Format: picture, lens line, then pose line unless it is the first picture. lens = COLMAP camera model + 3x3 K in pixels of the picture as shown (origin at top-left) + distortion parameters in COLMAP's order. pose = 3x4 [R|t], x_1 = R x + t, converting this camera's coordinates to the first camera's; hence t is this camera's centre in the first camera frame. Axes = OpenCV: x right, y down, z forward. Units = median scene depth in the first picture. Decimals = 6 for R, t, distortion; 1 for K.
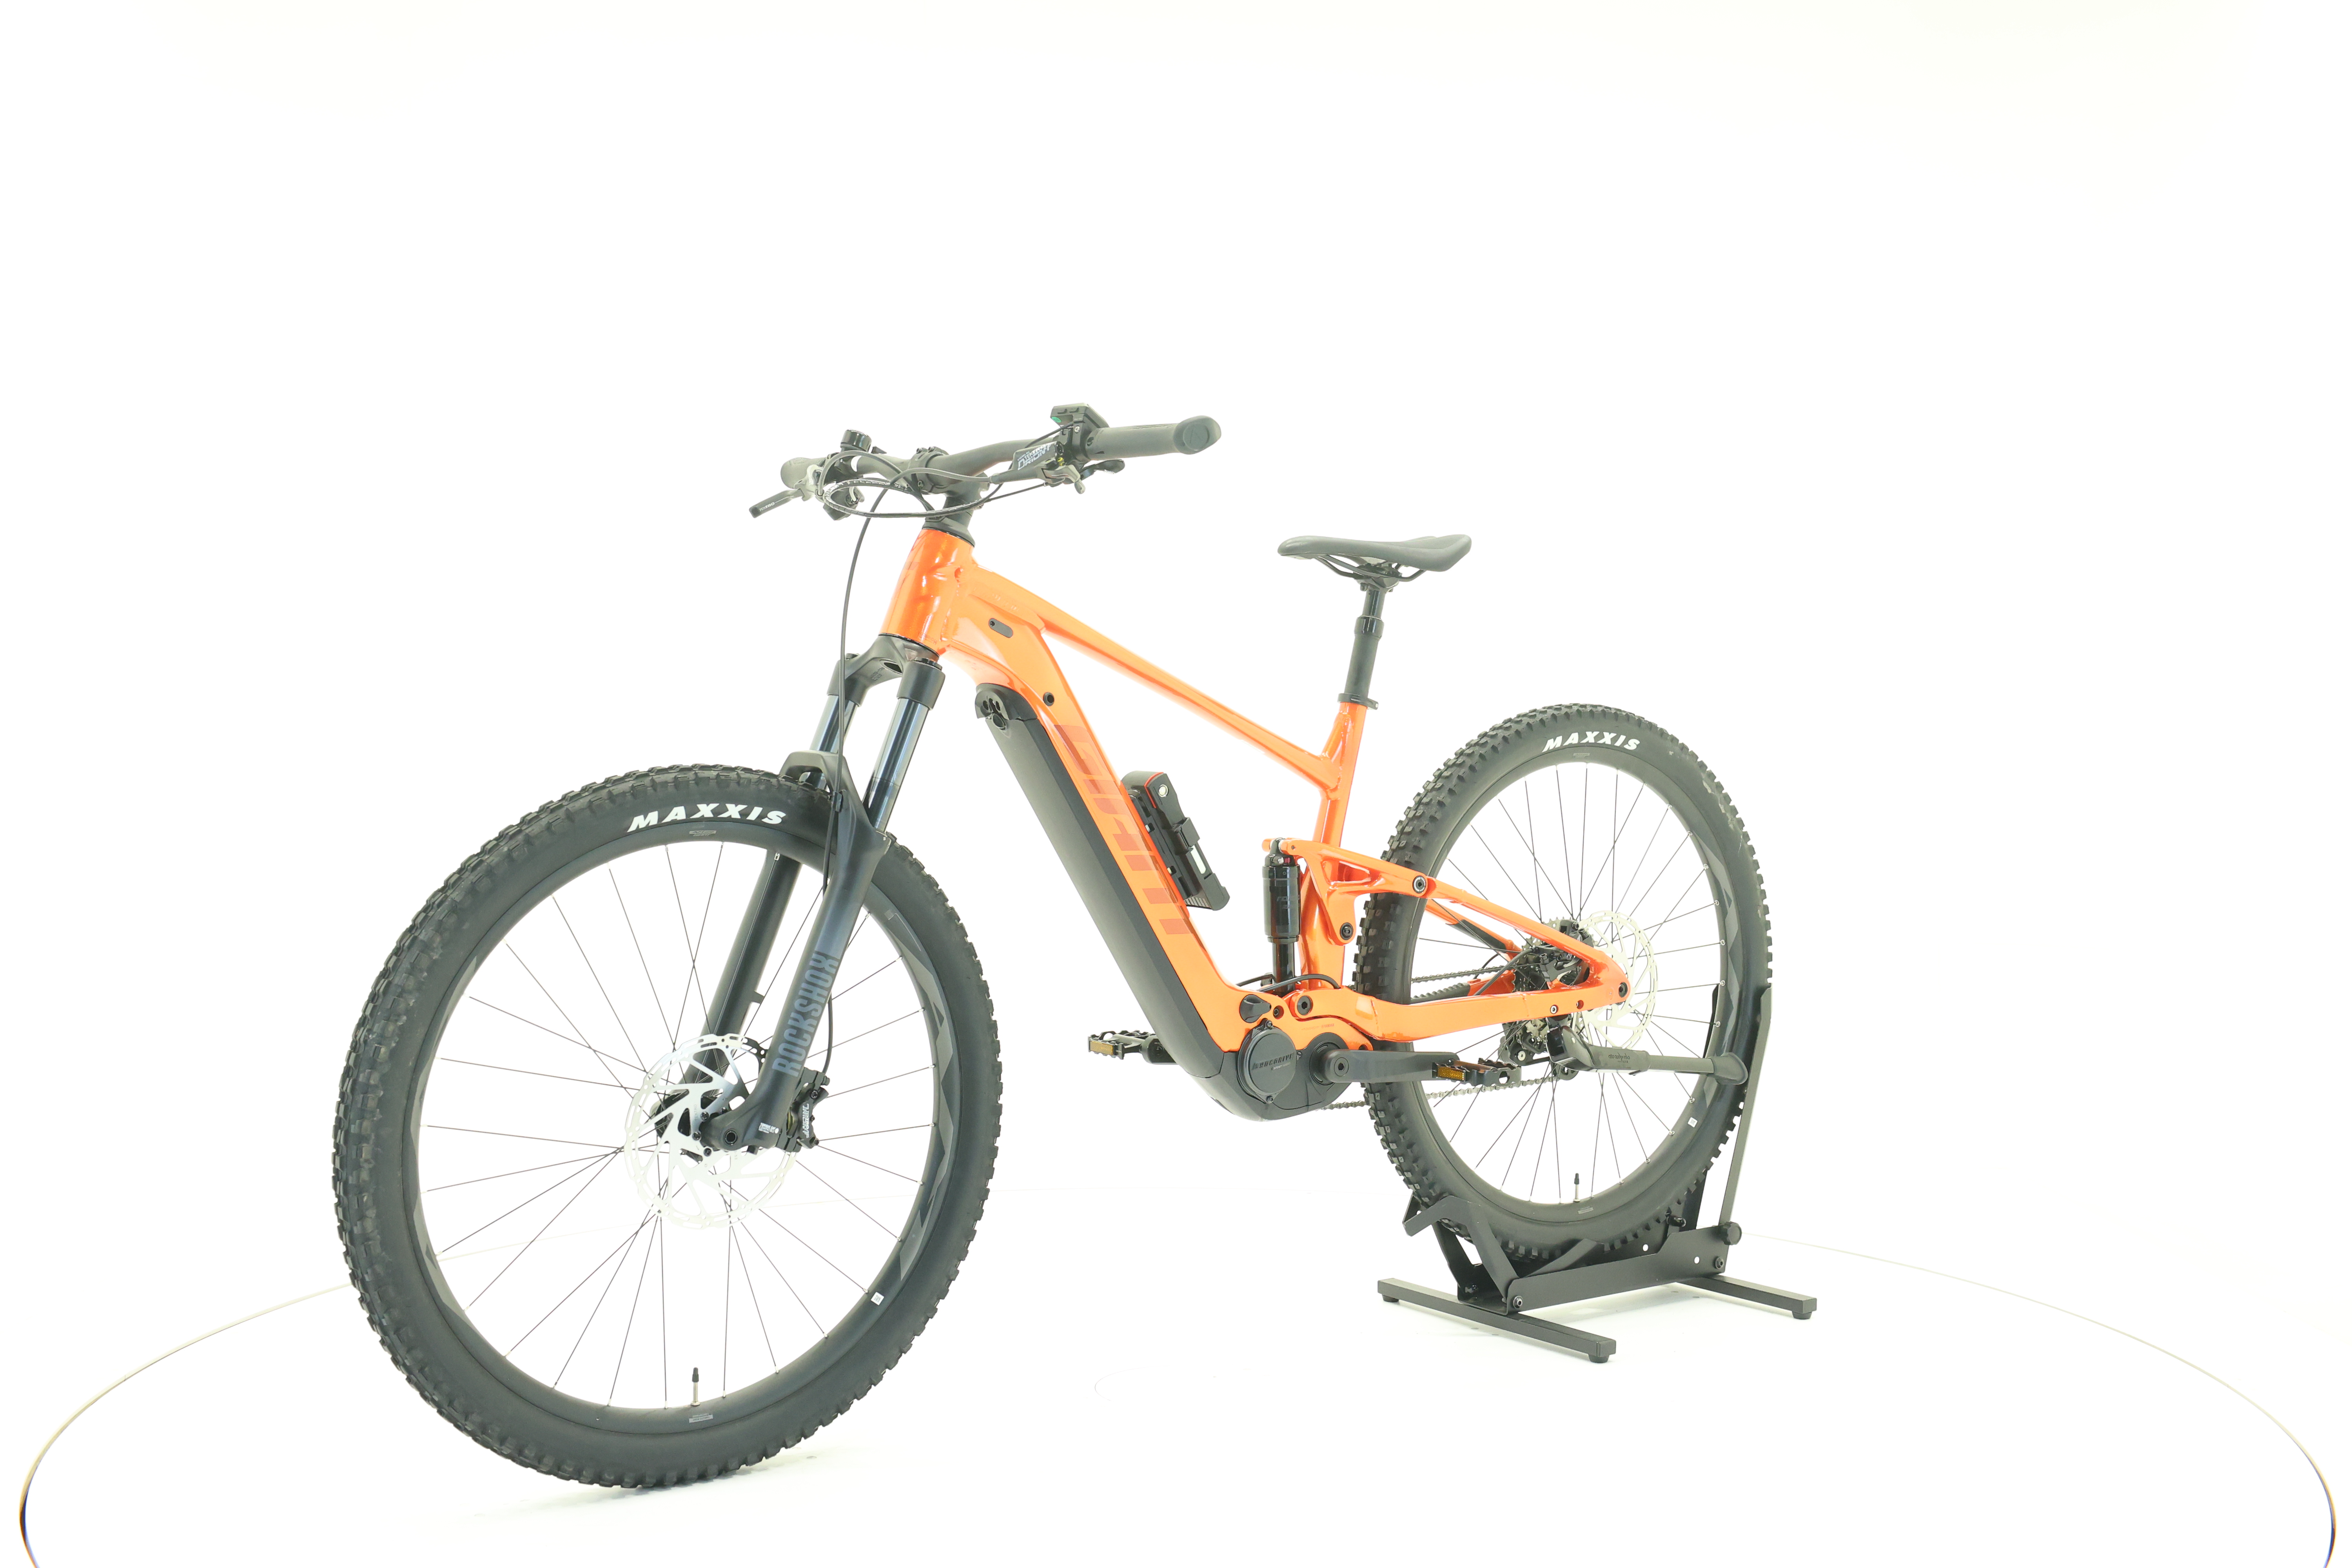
lens RADIAL K [[2504.6, 0, 1192.9], [0, 2504.6, 781.6], [0, 0, 1]] dist [-0.014673, 0.000000]
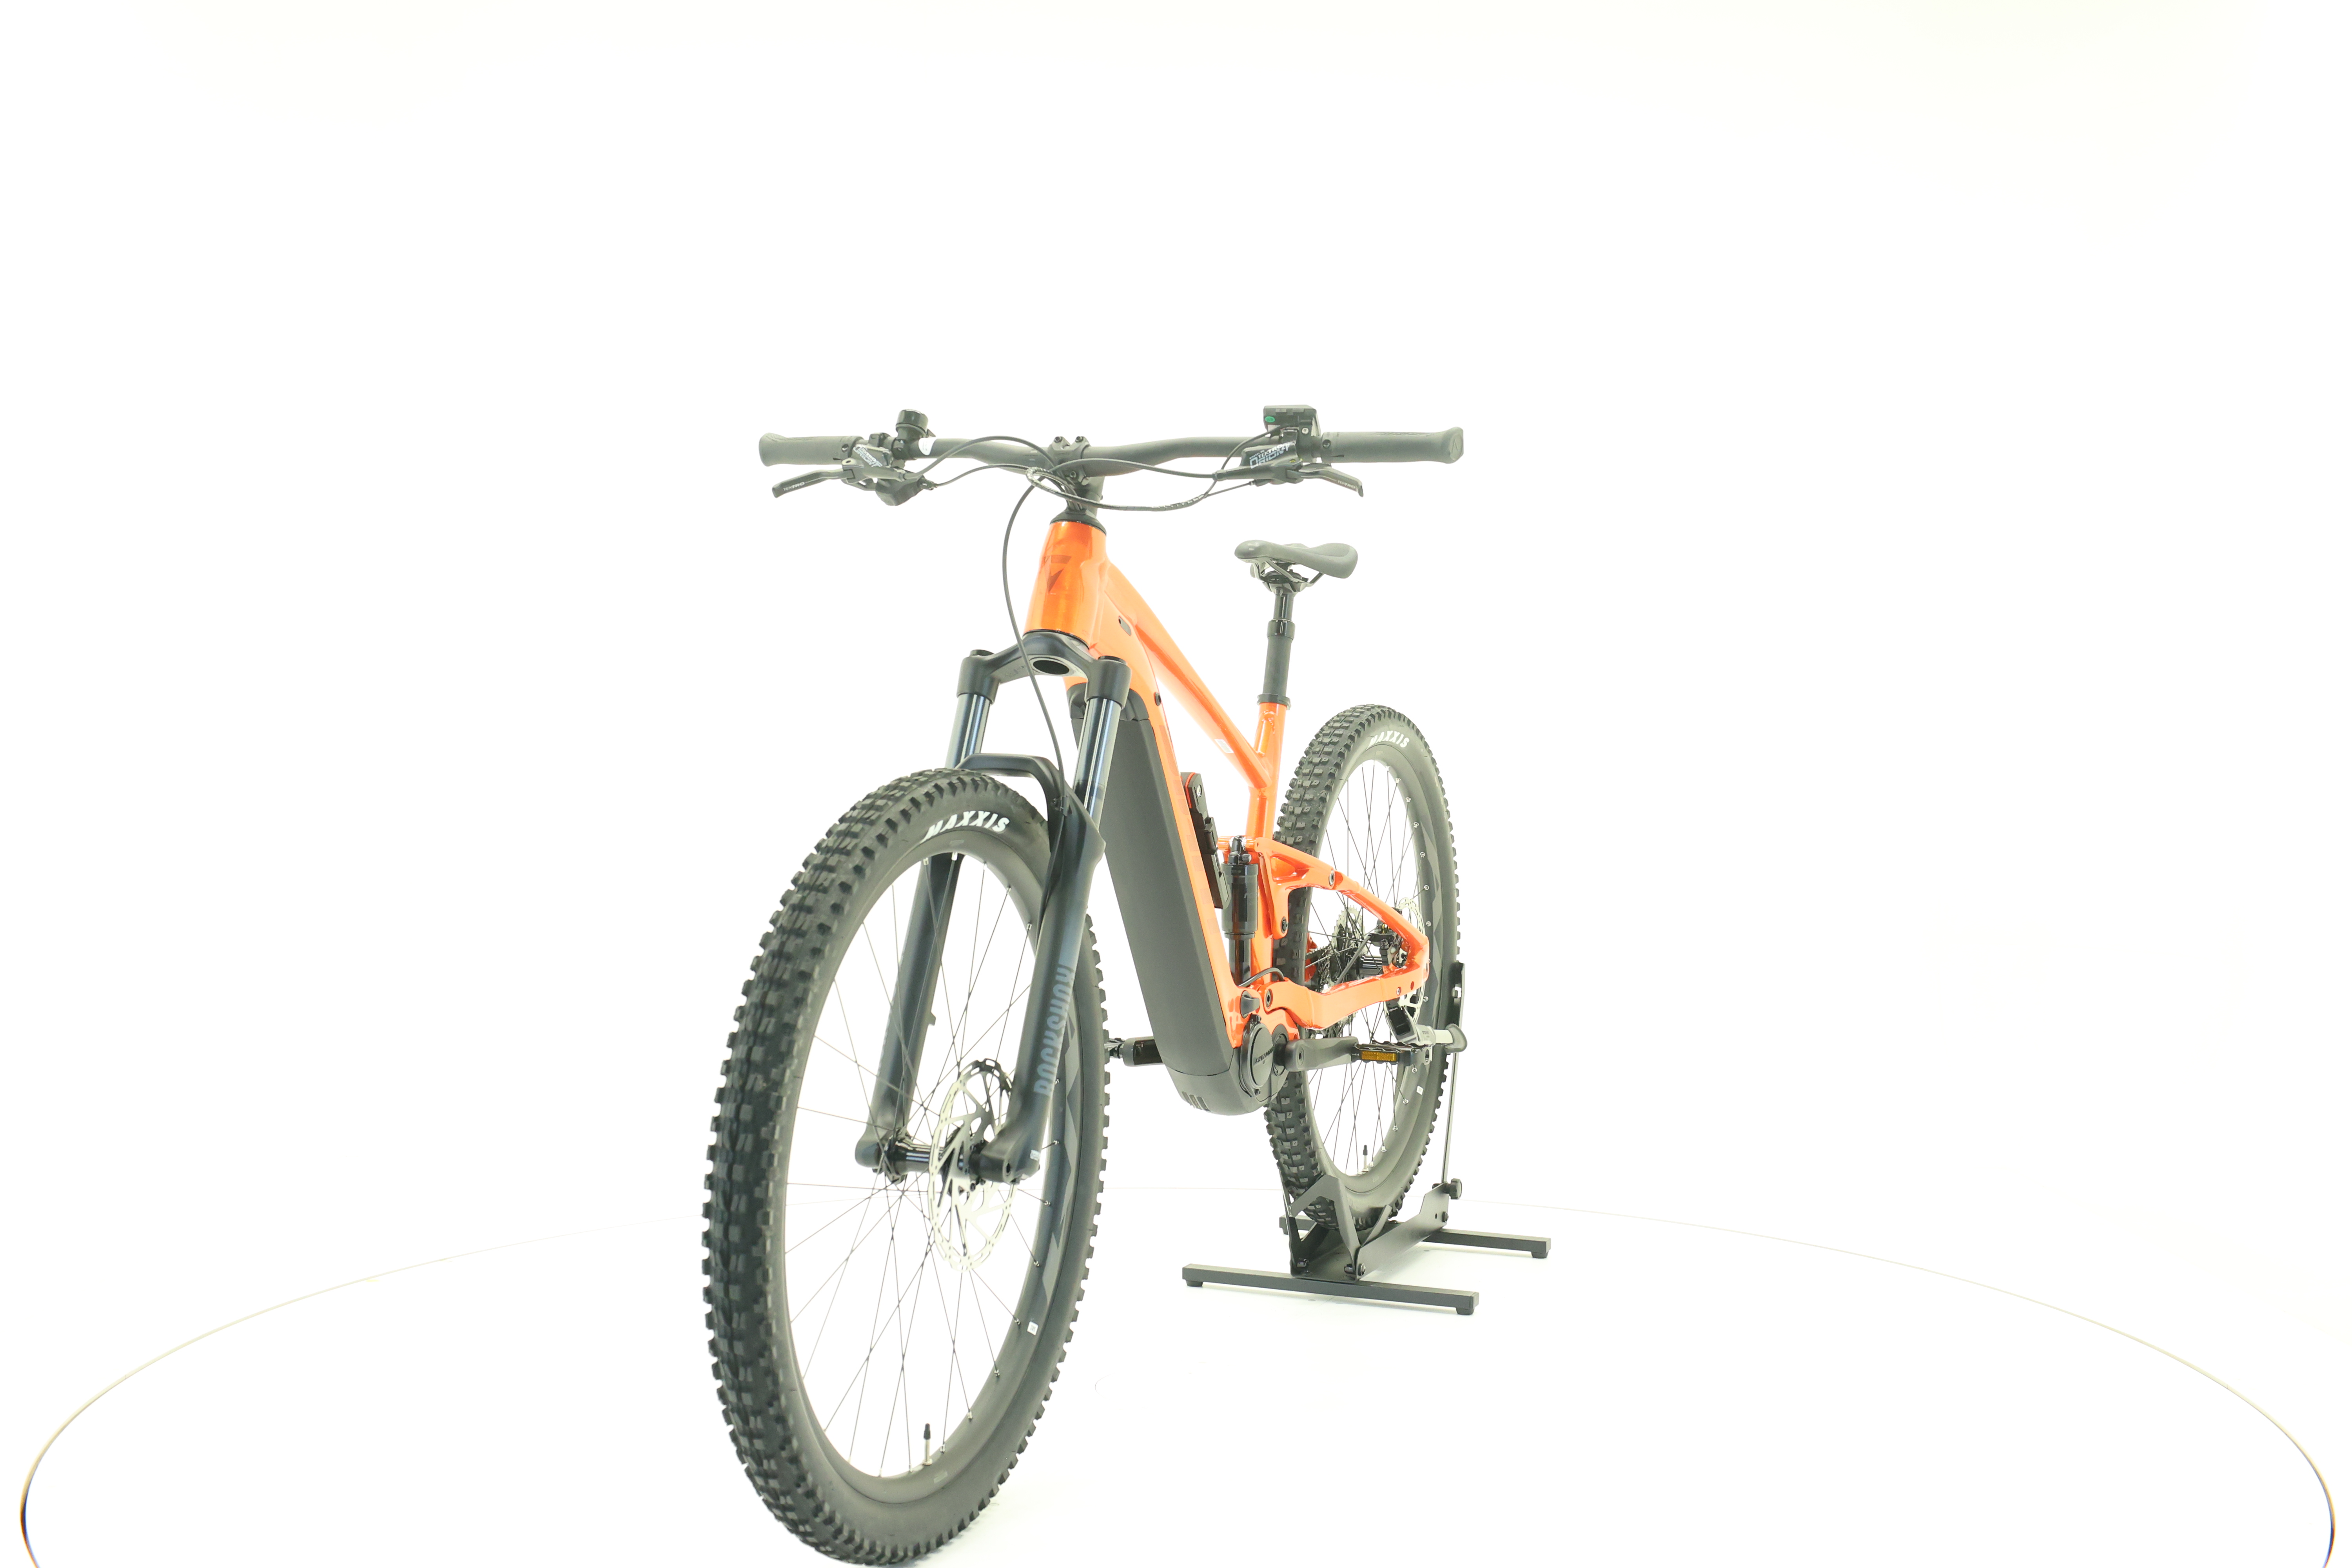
lens RADIAL K [[2504.6, 0, 1189.0], [0, 2504.6, 786.6], [0, 0, 1]] dist [-0.014673, 0.000000]
pose [[0.859791, -0.012794, 0.510485, -0.500665], [0.010017, 0.999916, 0.008189, -0.005878], [-0.510547, -0.001928, 0.859847, 0.136191]]
